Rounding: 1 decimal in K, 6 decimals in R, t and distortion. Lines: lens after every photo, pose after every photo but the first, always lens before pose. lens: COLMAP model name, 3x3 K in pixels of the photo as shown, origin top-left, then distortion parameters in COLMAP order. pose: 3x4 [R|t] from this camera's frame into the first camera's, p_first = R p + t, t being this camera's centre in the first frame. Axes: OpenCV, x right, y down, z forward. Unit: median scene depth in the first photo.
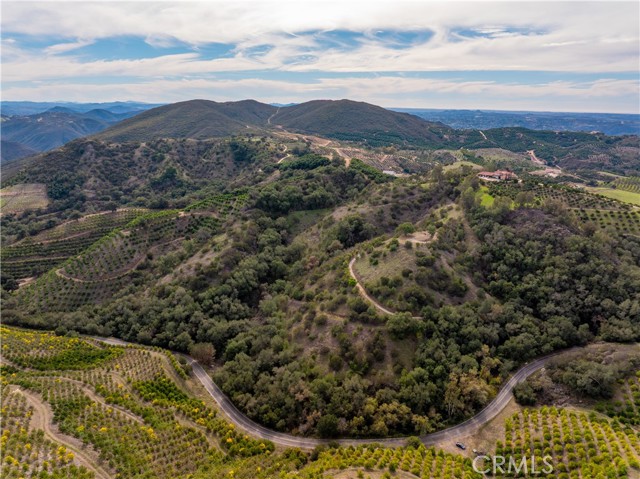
lens RADIAL K [[452.4, 0, 321.1], [0, 452.4, 235.1], [0, 0, 1]] dist [-0.034978, 0.007206]
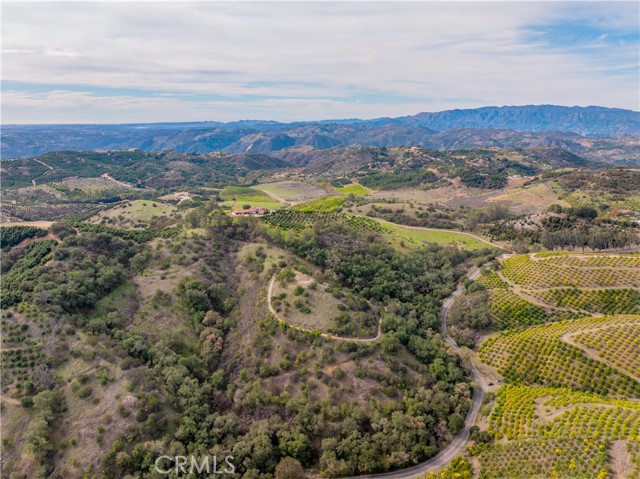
lens RADIAL K [[452.4, 0, 318.3], [0, 452.4, 240.0], [0, 0, 1]] dist [-0.034978, 0.007206]
pose [[0.495603, -0.236363, 0.835769, -0.776854], [0.245980, 0.961059, 0.125933, -0.247091], [-0.832990, 0.143170, 0.534444, 0.366255]]
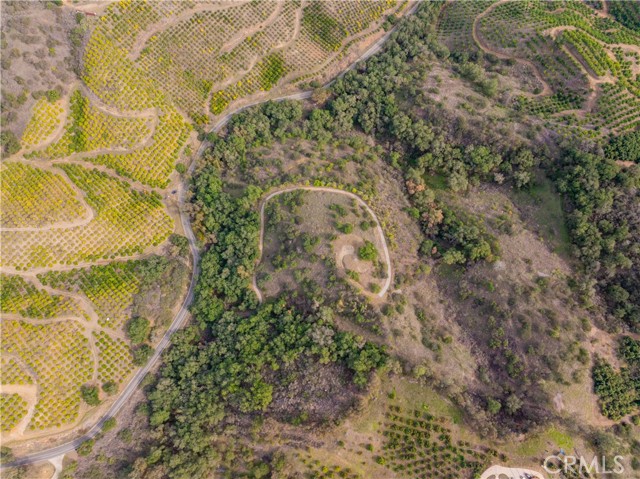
lens RADIAL K [[452.4, 0, 334.2], [0, 452.4, 233.2], [0, 0, 1]] dist [-0.034978, 0.007206]
pose [[-0.342457, 0.906590, -0.246614, 0.456136], [-0.258030, 0.161639, 0.952519, -0.996728], [0.903407, 0.389831, 0.178573, 0.856528]]
